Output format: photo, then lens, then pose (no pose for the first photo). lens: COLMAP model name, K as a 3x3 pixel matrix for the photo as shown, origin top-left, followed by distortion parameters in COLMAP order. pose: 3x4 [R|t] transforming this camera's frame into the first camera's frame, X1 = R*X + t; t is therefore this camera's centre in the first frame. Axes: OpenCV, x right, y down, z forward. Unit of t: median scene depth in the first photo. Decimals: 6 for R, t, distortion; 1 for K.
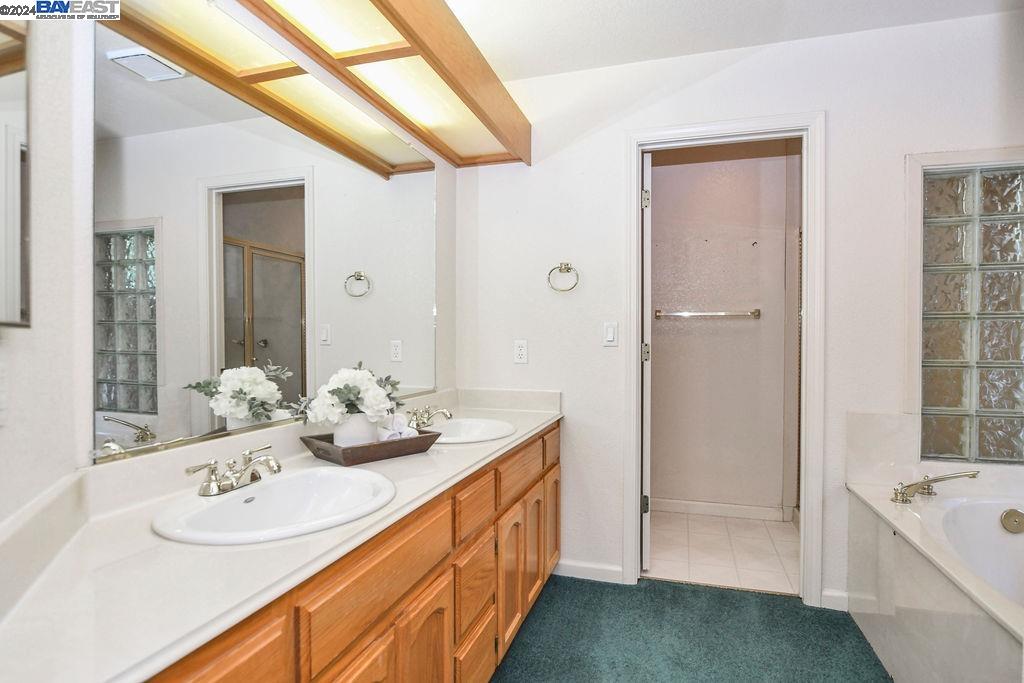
lens RADIAL K [[558.5, 0, 513.4], [0, 558.5, 344.0], [0, 0, 1]] dist [-0.013526, 0.003167]
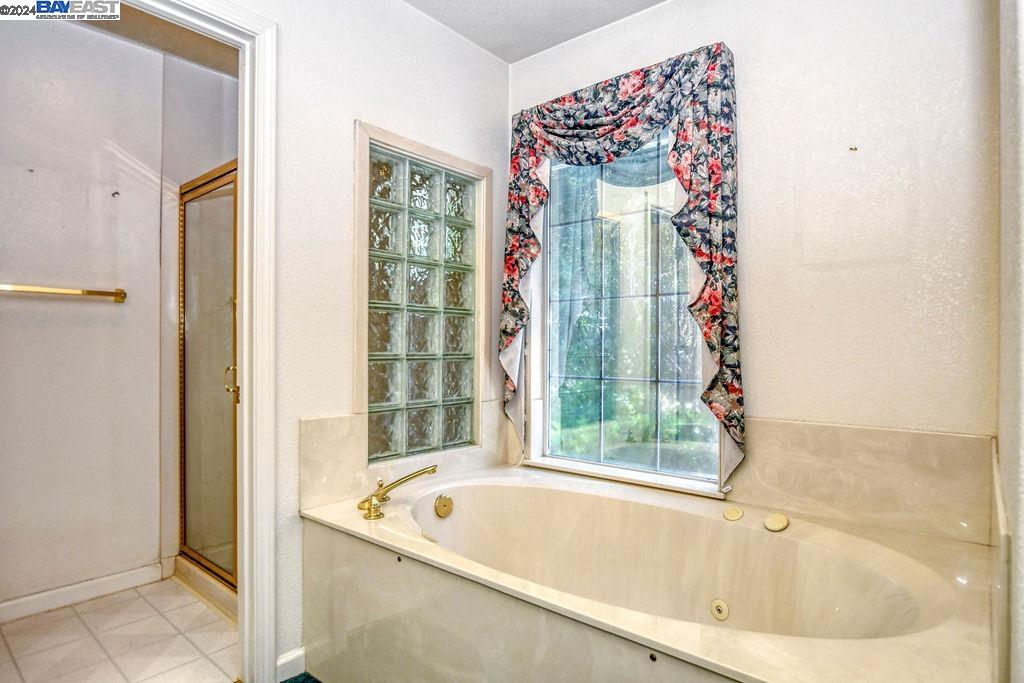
lens RADIAL K [[558.5, 0, 510.9], [0, 558.5, 349.1], [0, 0, 1]] dist [-0.013526, 0.003167]
pose [[0.393291, 0.001658, 0.919412, -0.013703], [0.001284, 0.999996, -0.002352, 0.023417], [-0.919413, 0.002106, 0.393288, 0.418588]]
